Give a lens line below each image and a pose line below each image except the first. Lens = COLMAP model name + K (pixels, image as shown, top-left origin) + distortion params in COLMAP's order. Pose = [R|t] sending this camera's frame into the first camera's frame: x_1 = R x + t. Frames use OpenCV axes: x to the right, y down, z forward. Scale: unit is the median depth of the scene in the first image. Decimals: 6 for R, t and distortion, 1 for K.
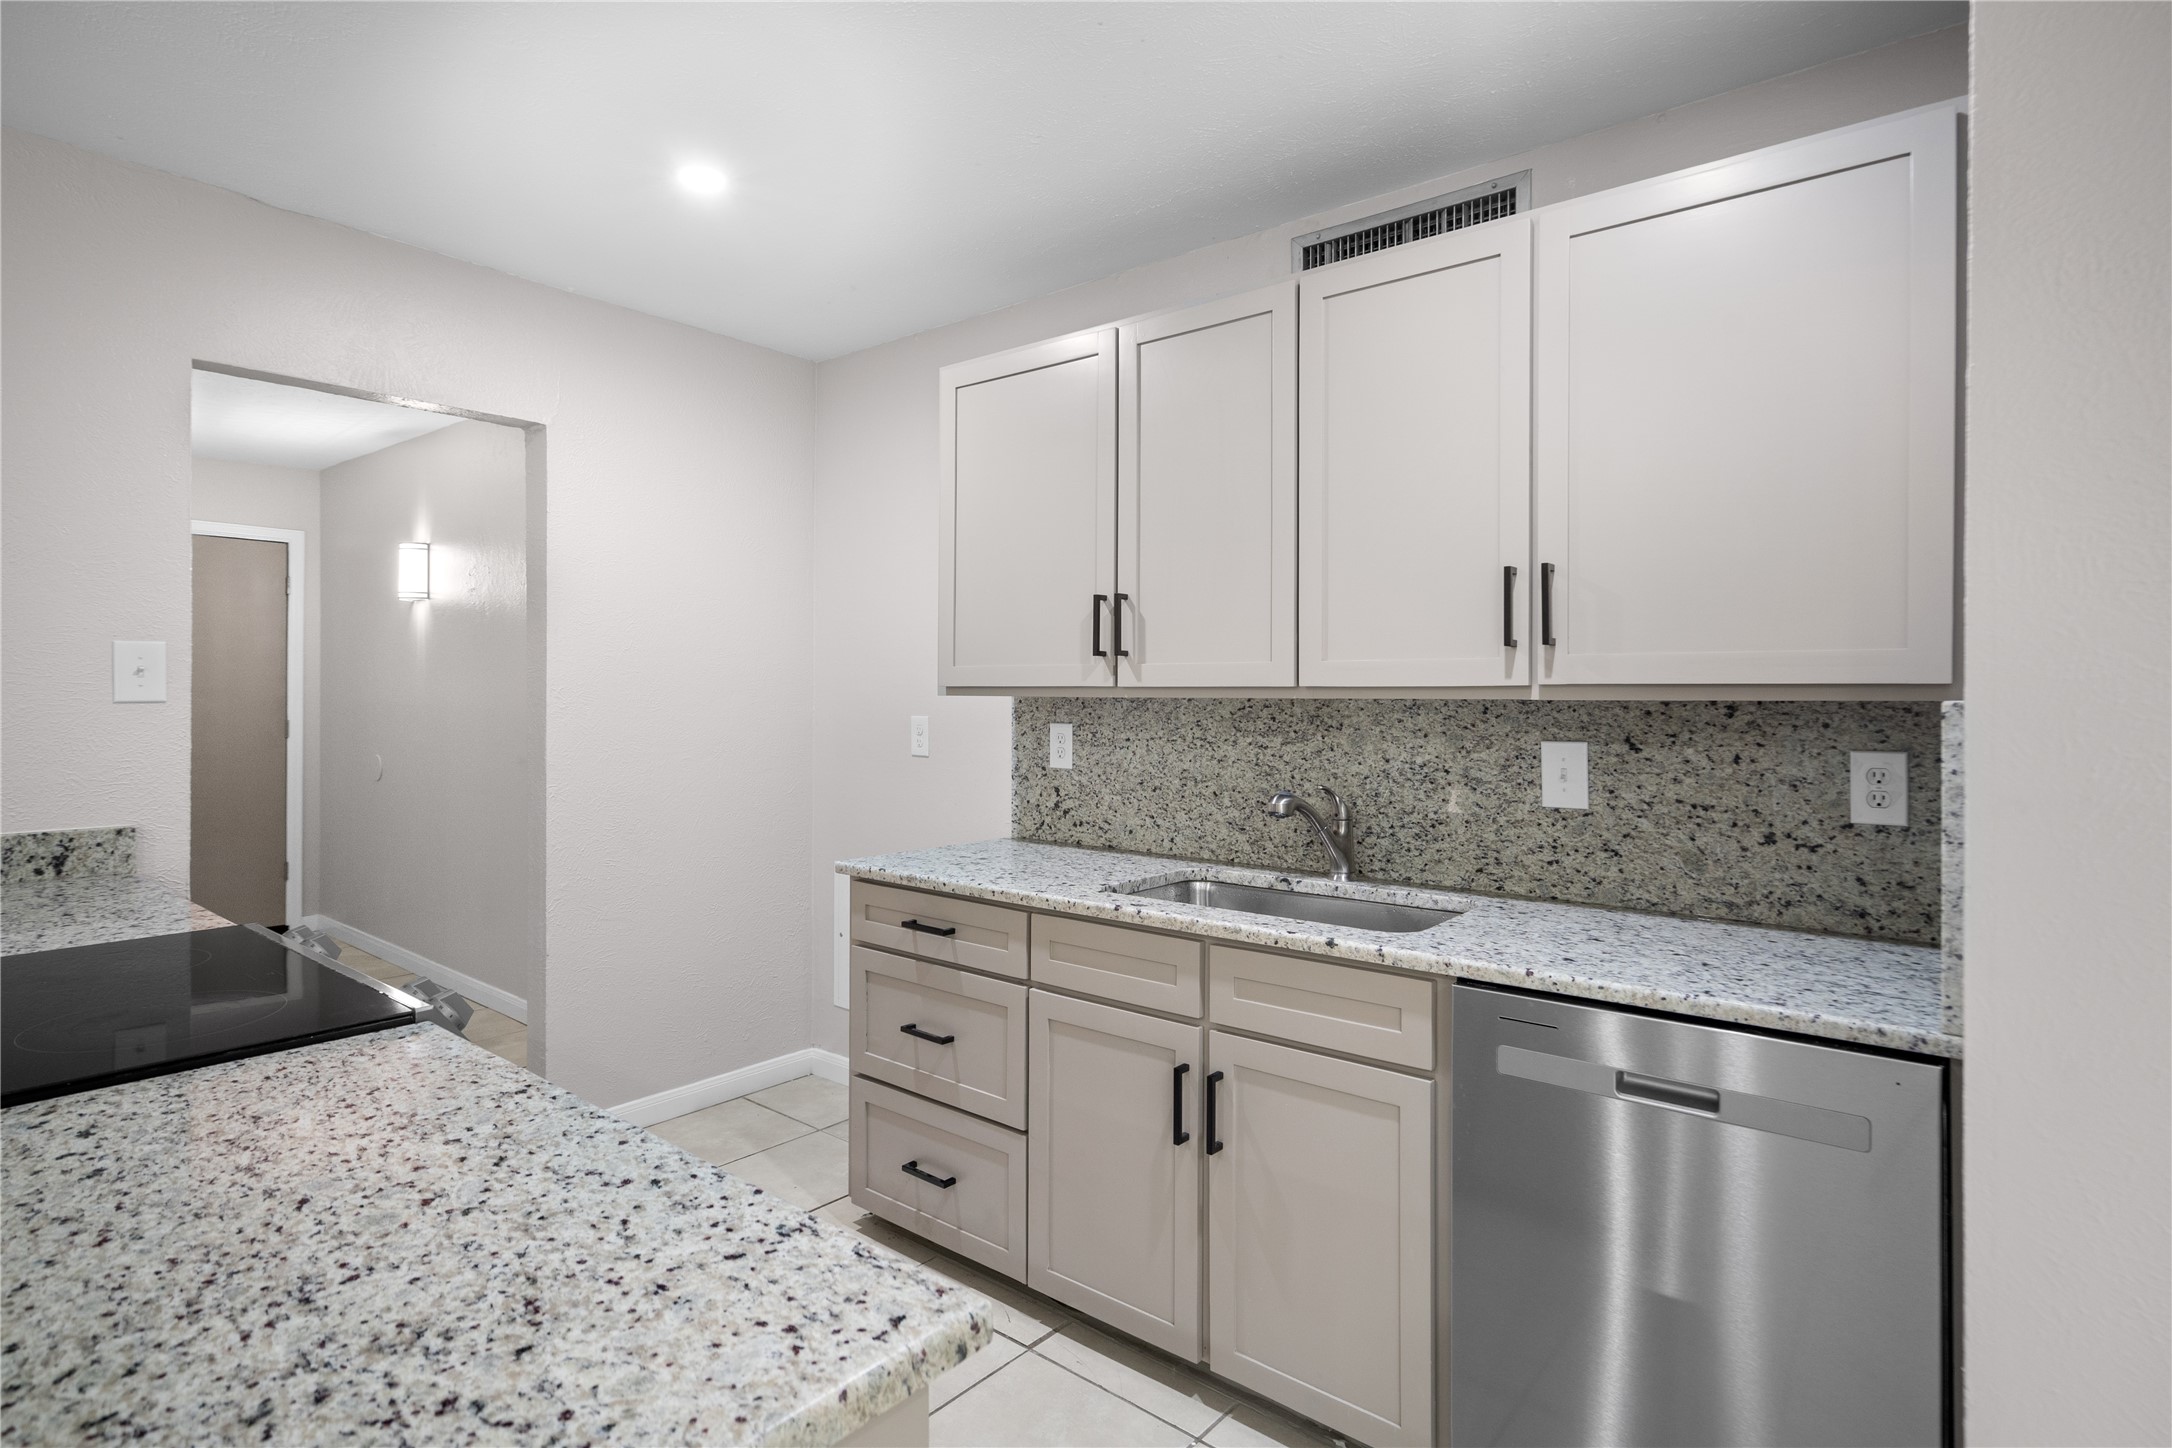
lens RADIAL K [[1134.6, 0, 1083.7], [0, 1134.6, 693.5], [0, 0, 1]] dist [0.020954, -0.000506]
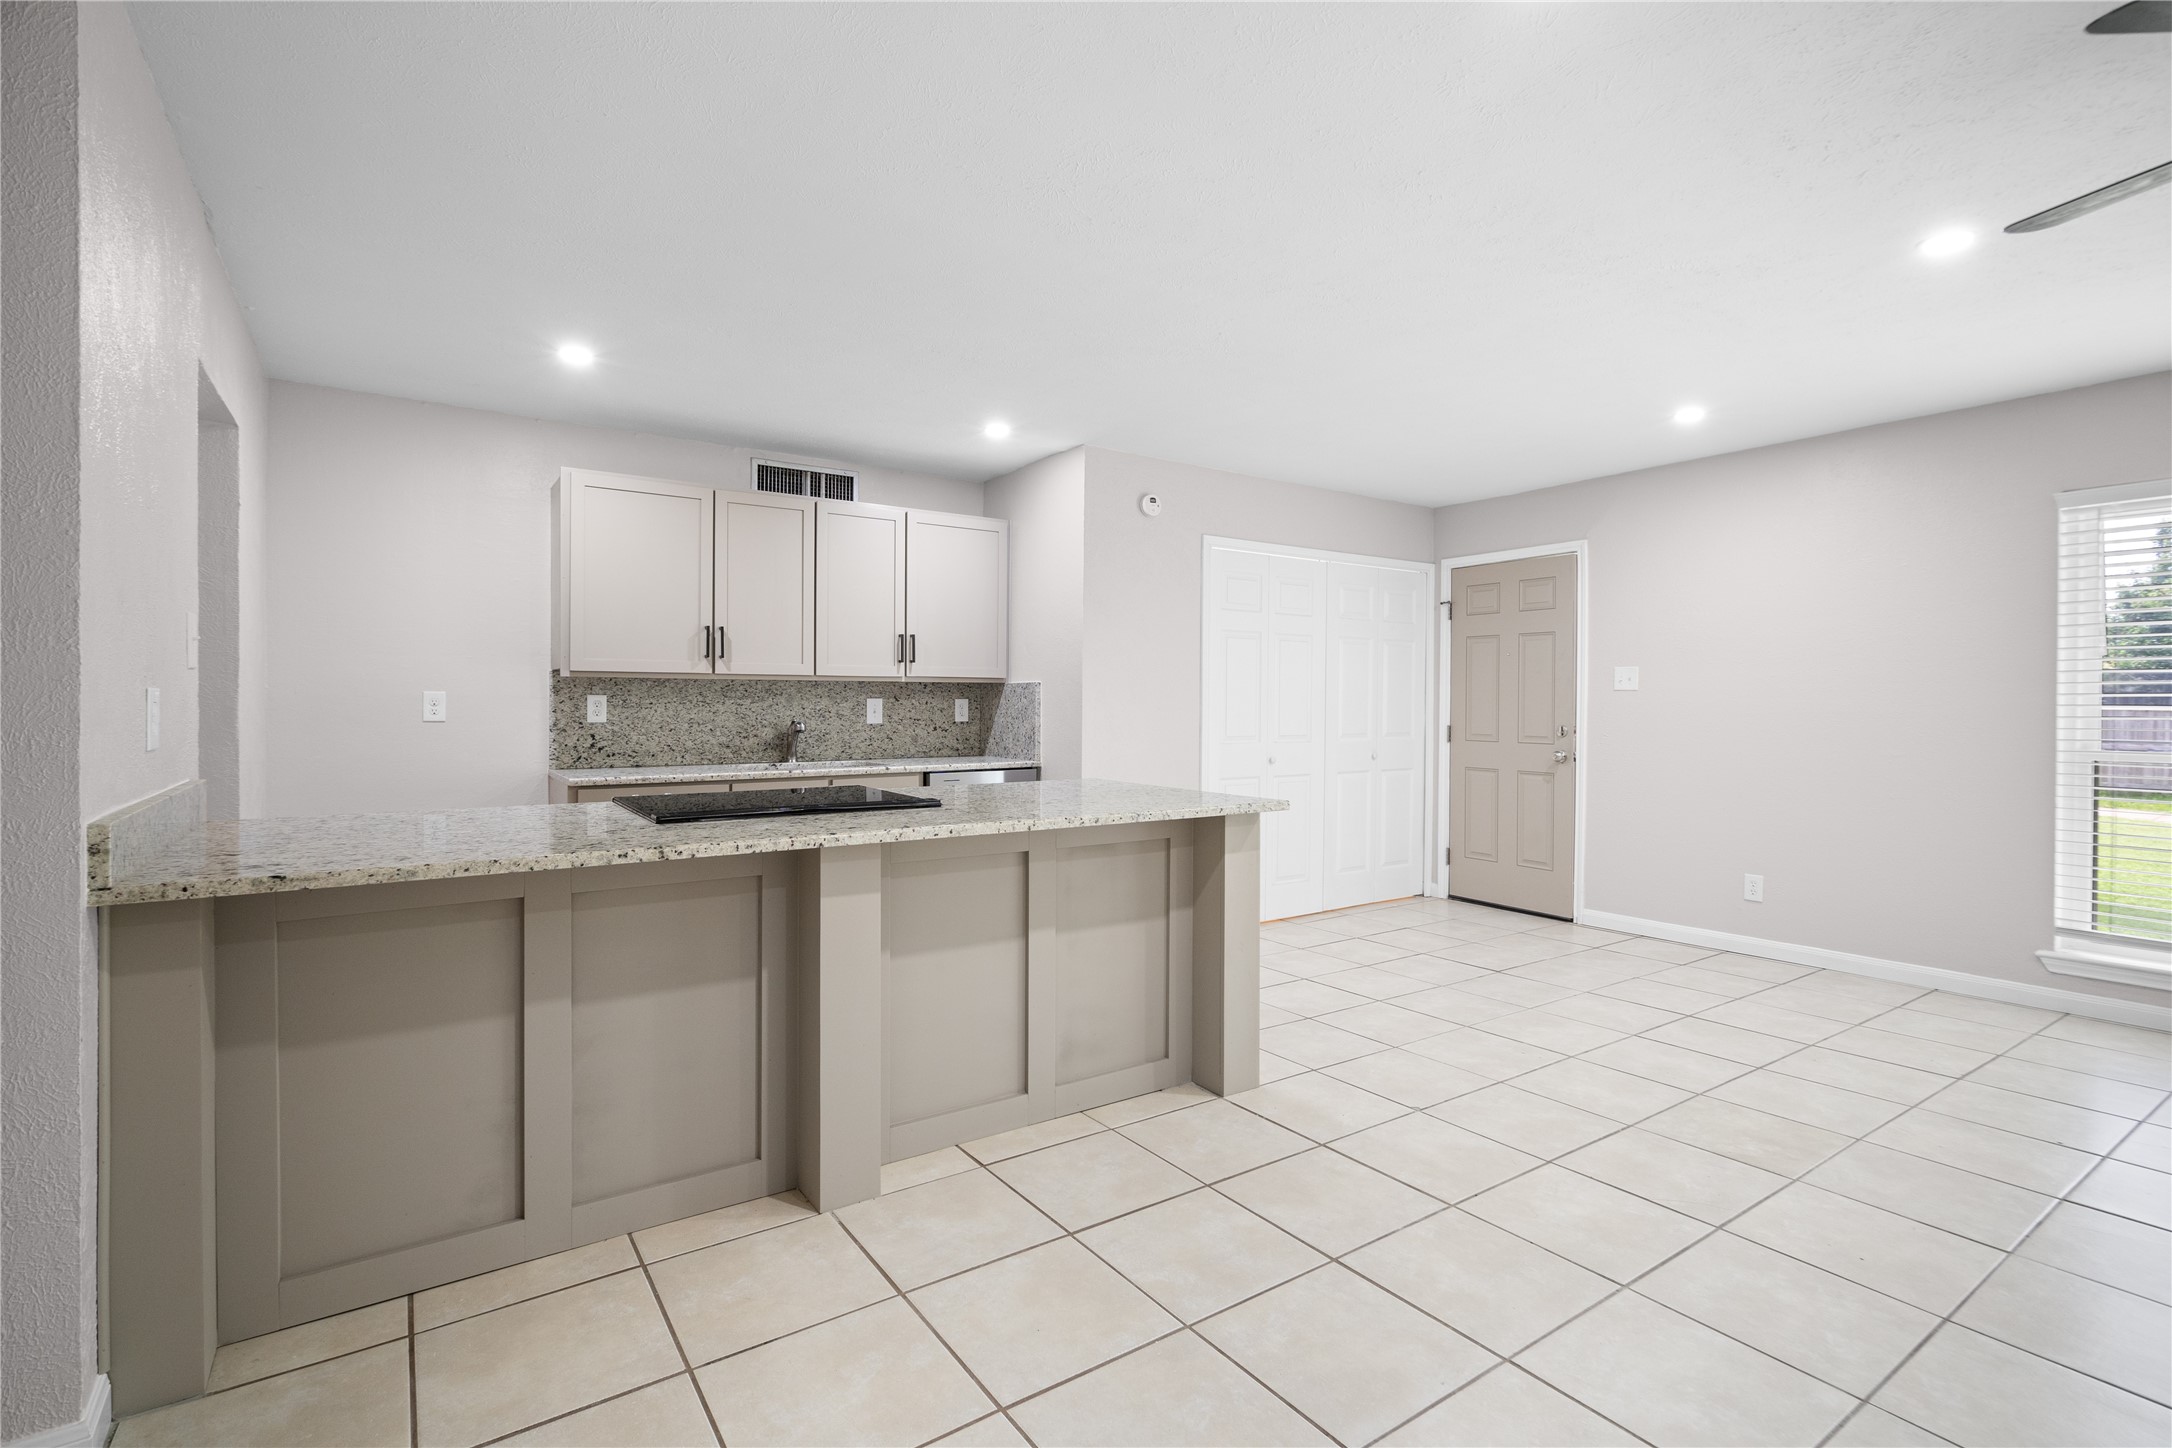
lens RADIAL K [[1017.7, 0, 1089.5], [0, 1017.7, 696.5], [0, 0, 1]] dist [-0.002757, -0.000125]
pose [[0.267930, 0.001066, 0.963438, -1.471459], [-0.002319, 0.999997, -0.000462, 0.032712], [-0.963435, -0.002110, 0.267932, -0.090644]]
